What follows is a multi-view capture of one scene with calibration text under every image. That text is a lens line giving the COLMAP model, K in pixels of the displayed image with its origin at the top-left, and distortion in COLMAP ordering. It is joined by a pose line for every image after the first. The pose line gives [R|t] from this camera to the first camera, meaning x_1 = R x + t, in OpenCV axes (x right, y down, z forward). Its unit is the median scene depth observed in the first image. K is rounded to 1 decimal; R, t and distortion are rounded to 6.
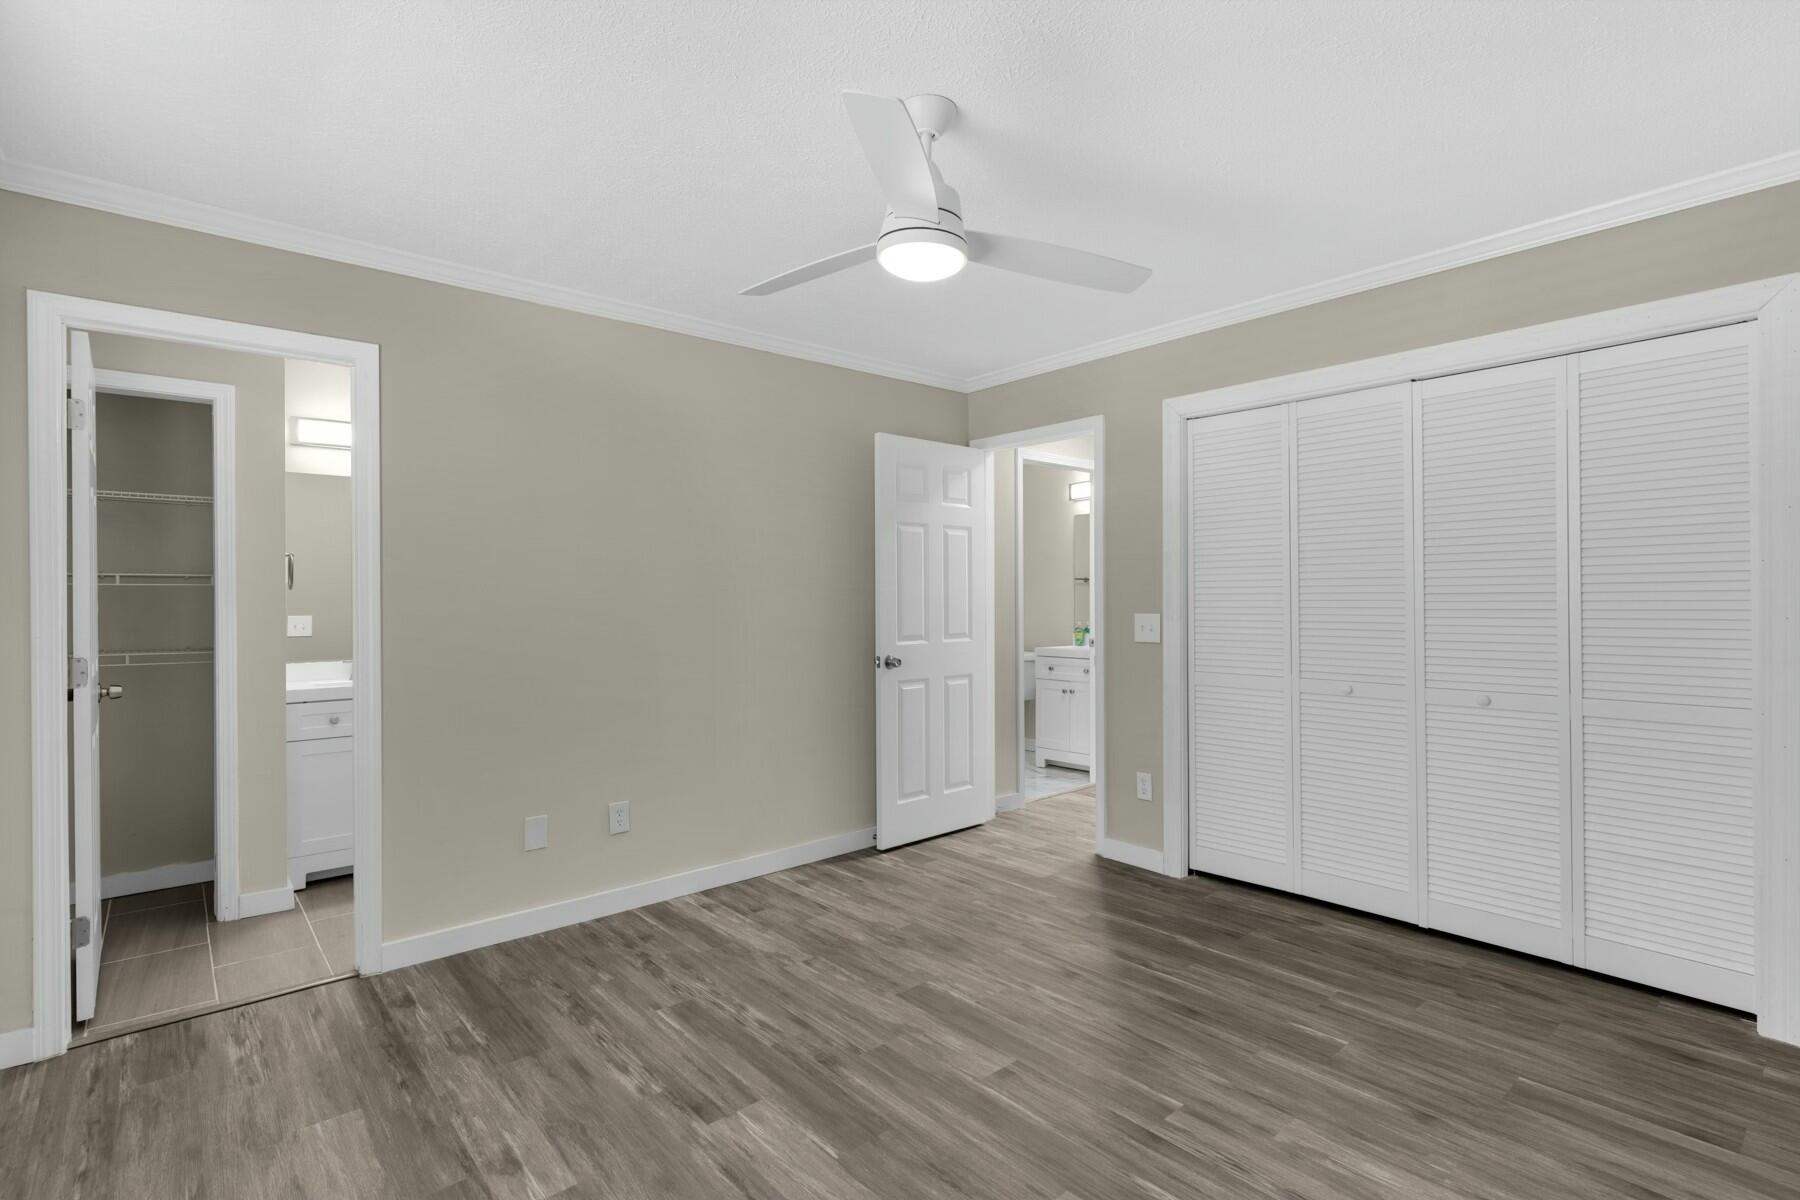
lens RADIAL K [[855.6, 0, 900.3], [0, 855.6, 596.0], [0, 0, 1]] dist [0.002547, 0.000066]
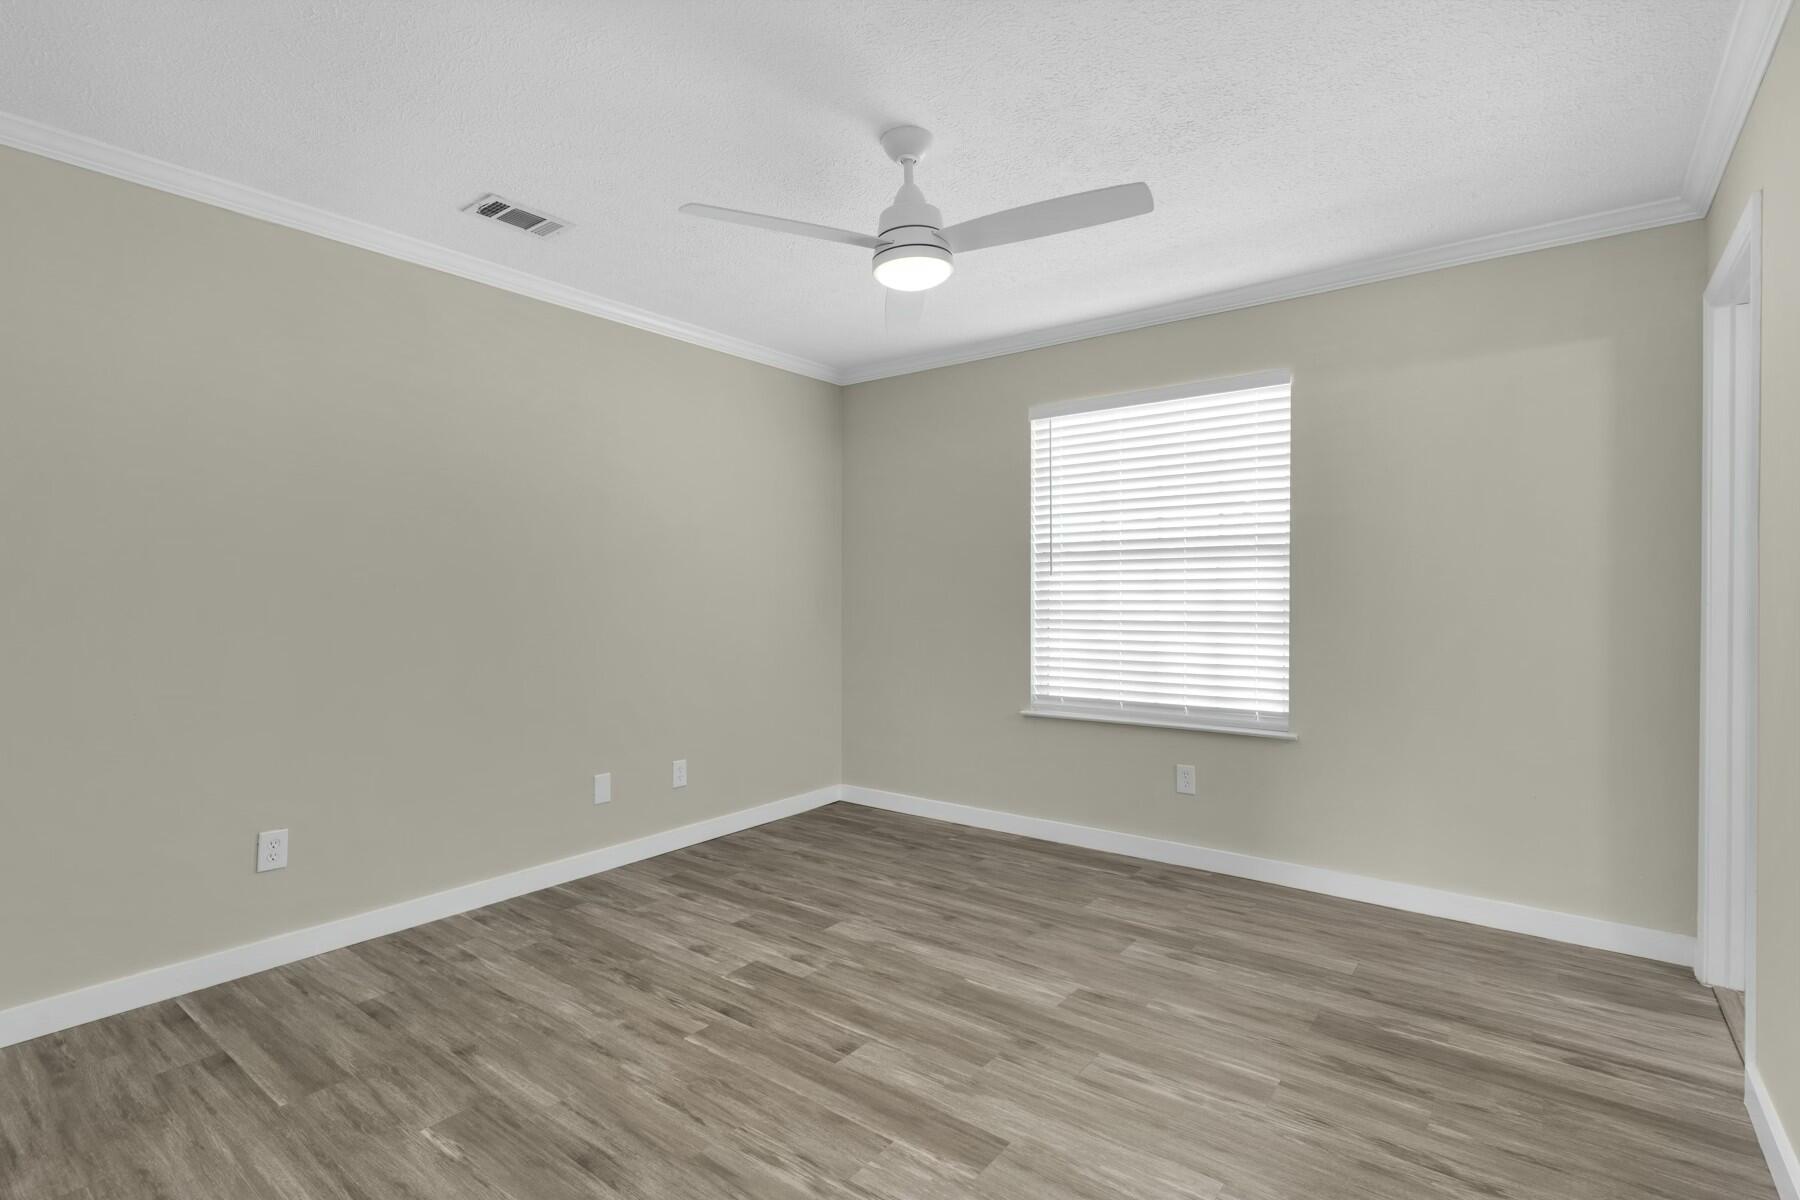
lens RADIAL K [[855.6, 0, 899.0], [0, 855.6, 600.5], [0, 0, 1]] dist [0.002547, 0.000066]
pose [[-0.979238, 0.010238, -0.202458, 0.252195], [0.008933, 0.999933, 0.007357, 0.027896], [0.202519, 0.005396, -0.979263, 1.928296]]
